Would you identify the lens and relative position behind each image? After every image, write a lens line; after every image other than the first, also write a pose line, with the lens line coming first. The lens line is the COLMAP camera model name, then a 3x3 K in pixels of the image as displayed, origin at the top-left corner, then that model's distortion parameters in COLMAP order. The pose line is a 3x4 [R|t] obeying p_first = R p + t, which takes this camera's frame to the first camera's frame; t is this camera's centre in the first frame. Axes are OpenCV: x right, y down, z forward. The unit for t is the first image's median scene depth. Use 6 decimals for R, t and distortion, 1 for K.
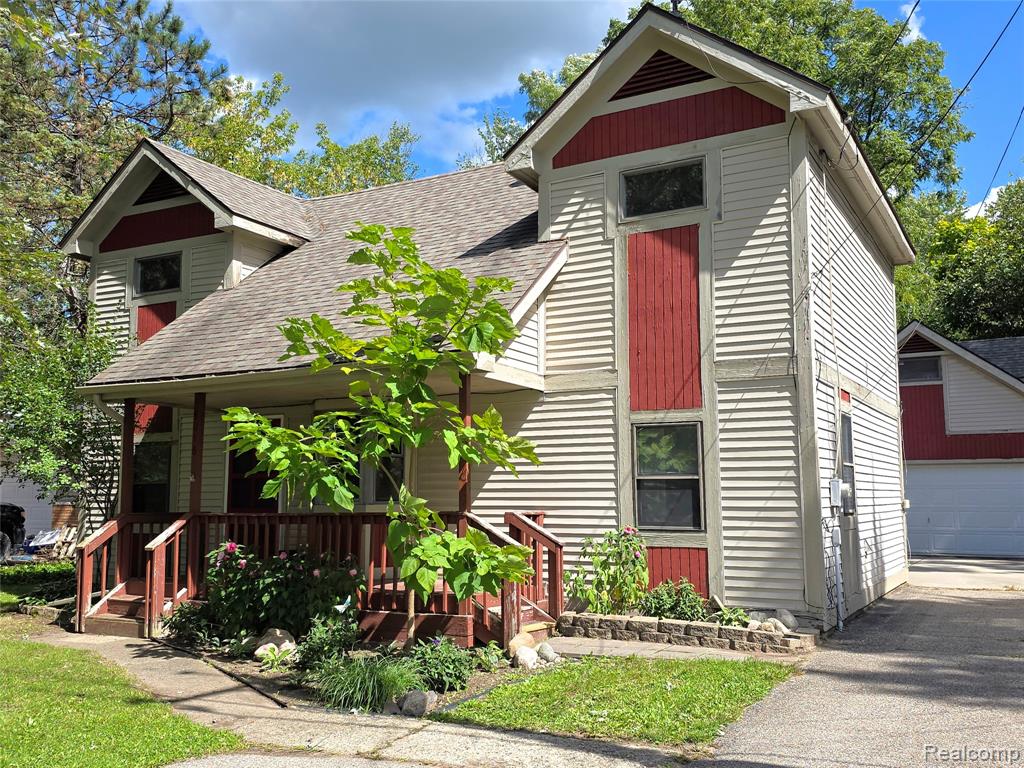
lens RADIAL K [[952.8, 0, 512.5], [0, 952.8, 386.9], [0, 0, 1]] dist [-0.006336, 0.000000]
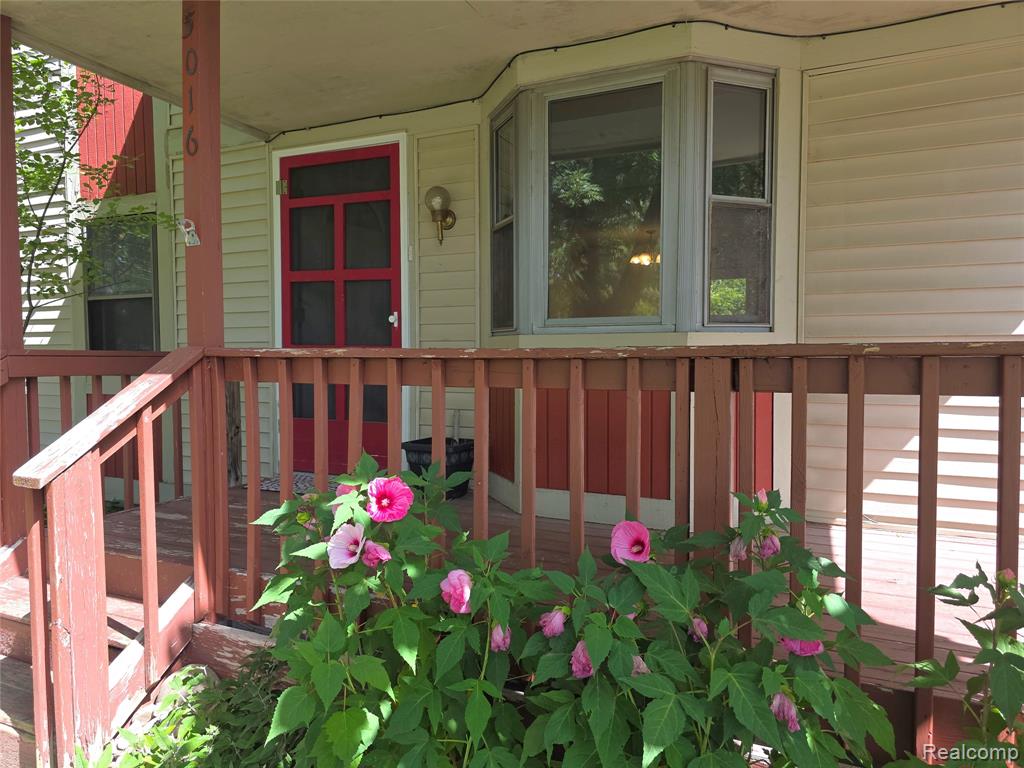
lens RADIAL K [[692.6, 0, 509.2], [0, 692.6, 380.6], [0, 0, 1]] dist [0.000383, -0.000373]
pose [[0.996965, -0.001636, 0.077828, -0.256913], [-0.011355, 0.986030, 0.166178, 0.106199], [-0.077013, -0.166557, 0.983020, 0.781663]]
